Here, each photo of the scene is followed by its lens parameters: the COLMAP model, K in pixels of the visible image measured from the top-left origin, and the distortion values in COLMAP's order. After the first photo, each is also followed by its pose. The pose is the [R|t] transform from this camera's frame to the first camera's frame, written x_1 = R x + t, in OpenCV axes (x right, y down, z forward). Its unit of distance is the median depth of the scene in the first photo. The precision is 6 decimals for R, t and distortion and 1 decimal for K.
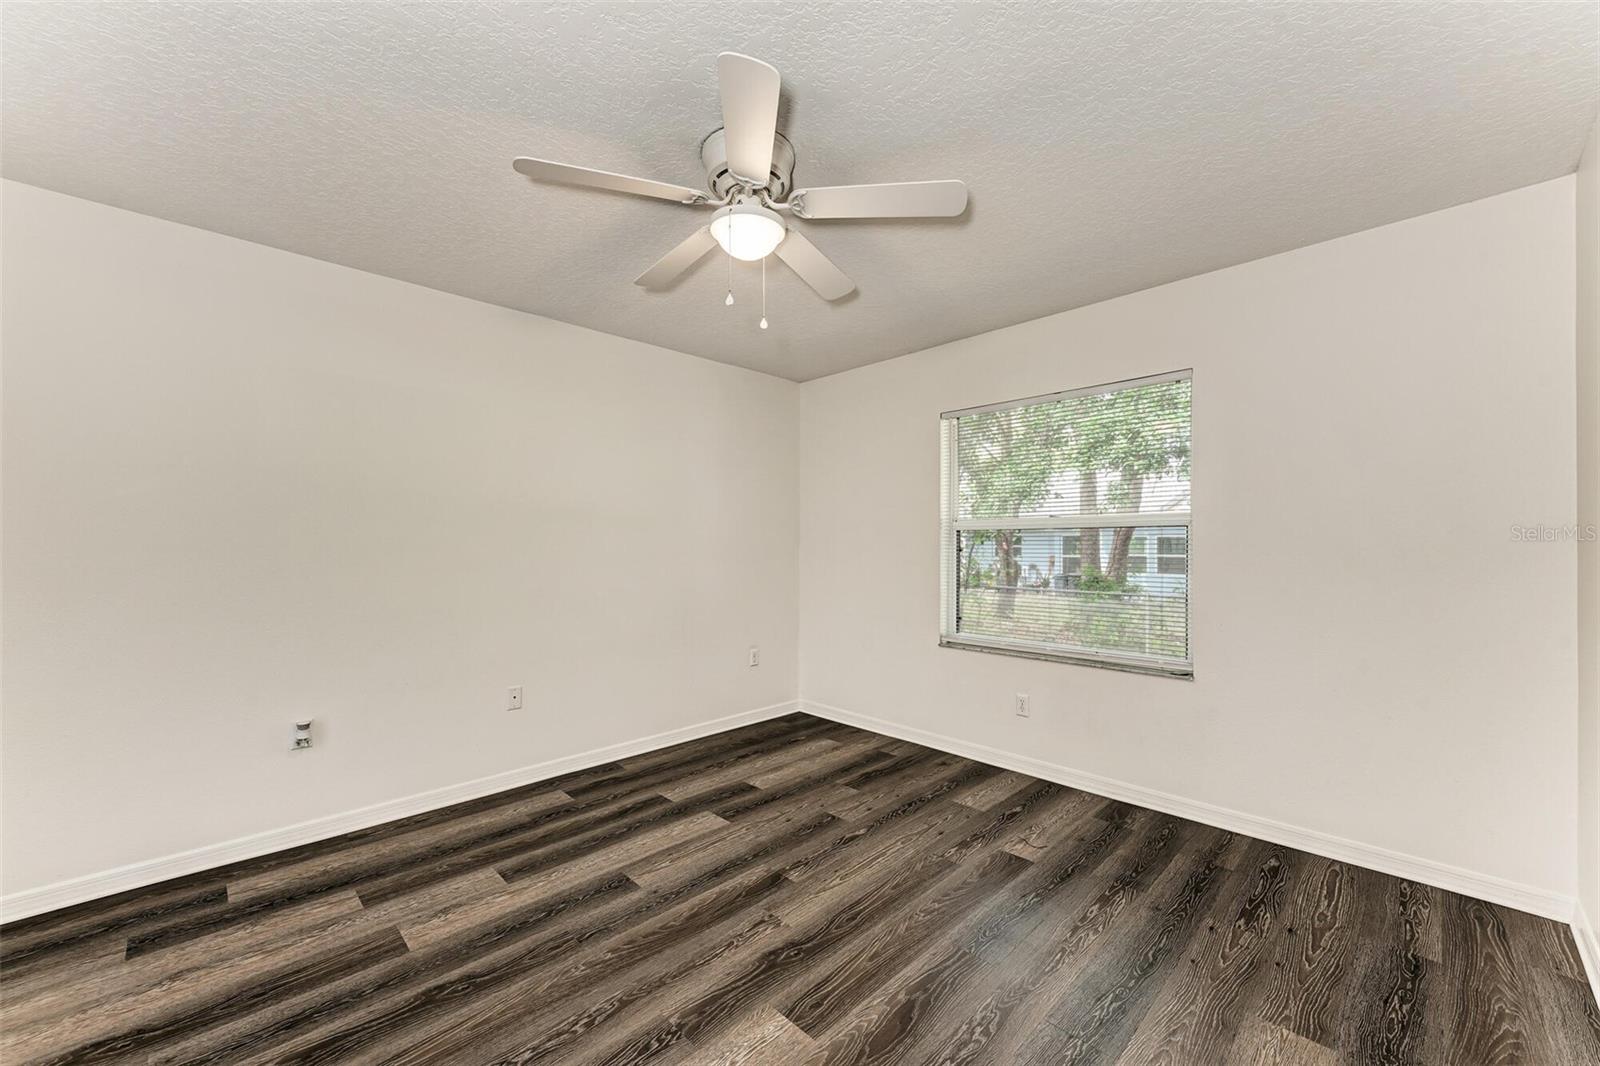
lens RADIAL K [[620.6, 0, 802.8], [0, 620.6, 541.8], [0, 0, 1]] dist [0.014313, -0.005131]
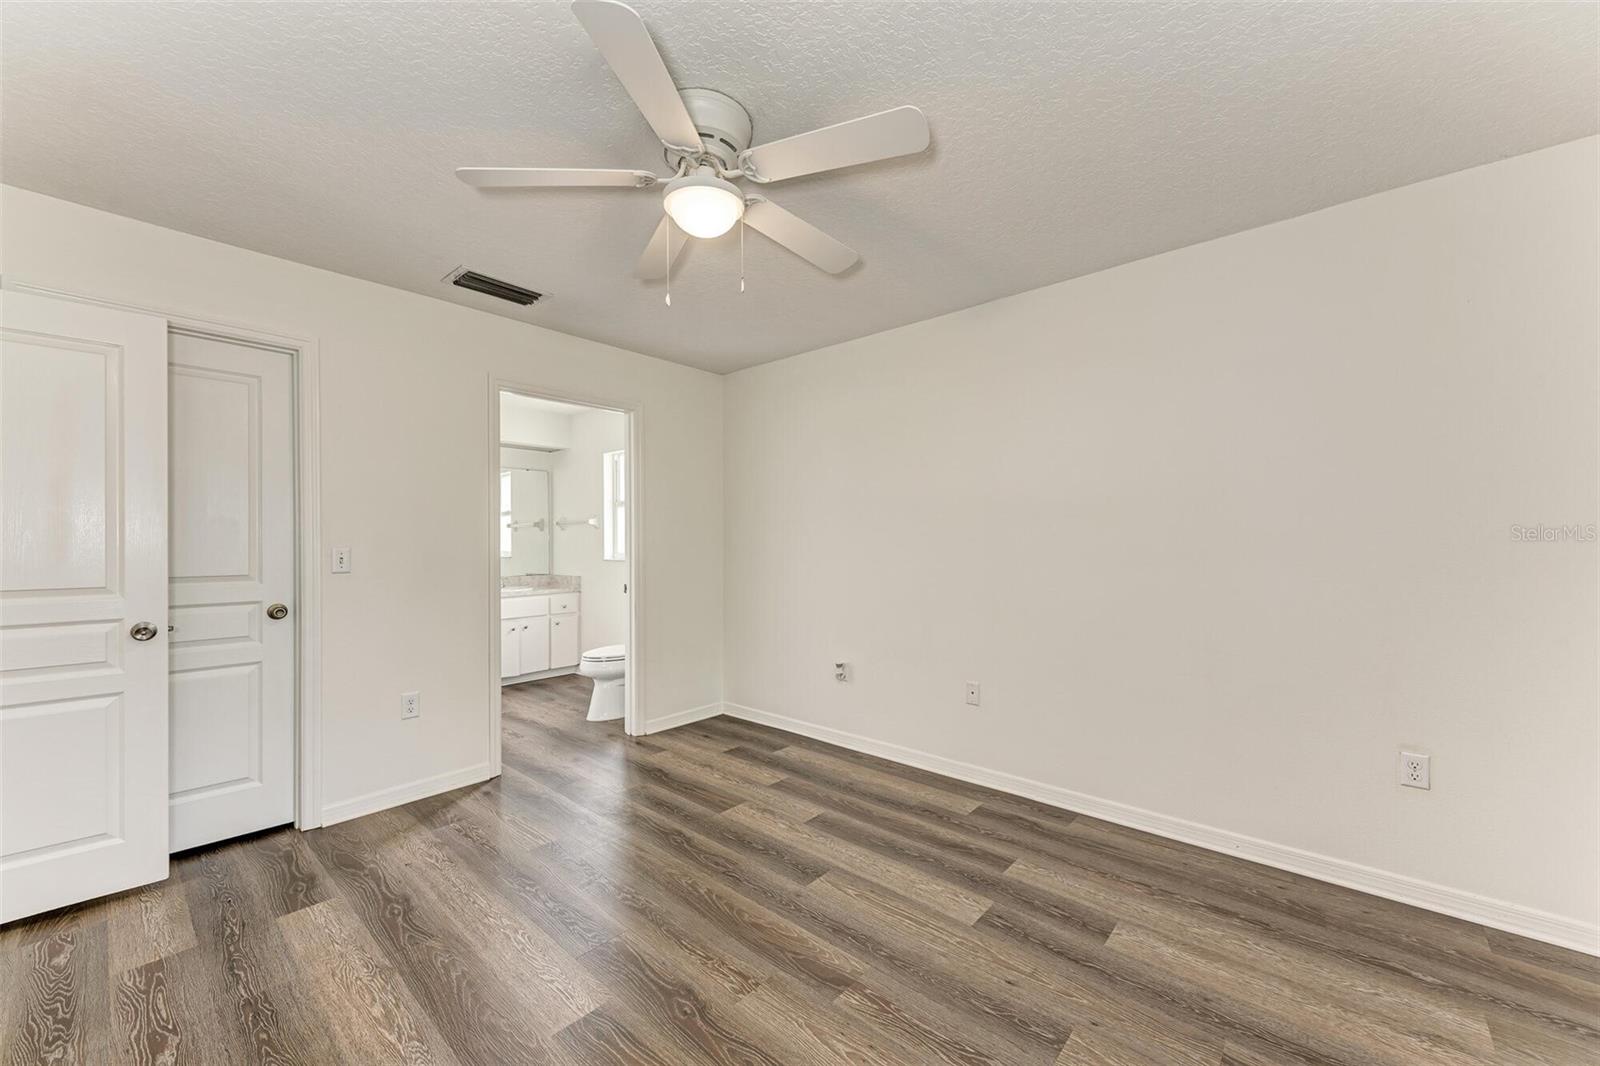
lens RADIAL K [[620.6, 0, 802.8], [0, 620.6, 541.8], [0, 0, 1]] dist [0.014313, -0.005131]
pose [[0.056915, 0.000915, -0.998379, 0.751405], [0.008876, 0.999960, 0.001423, 0.004046], [0.998340, -0.008943, 0.056905, 0.968824]]
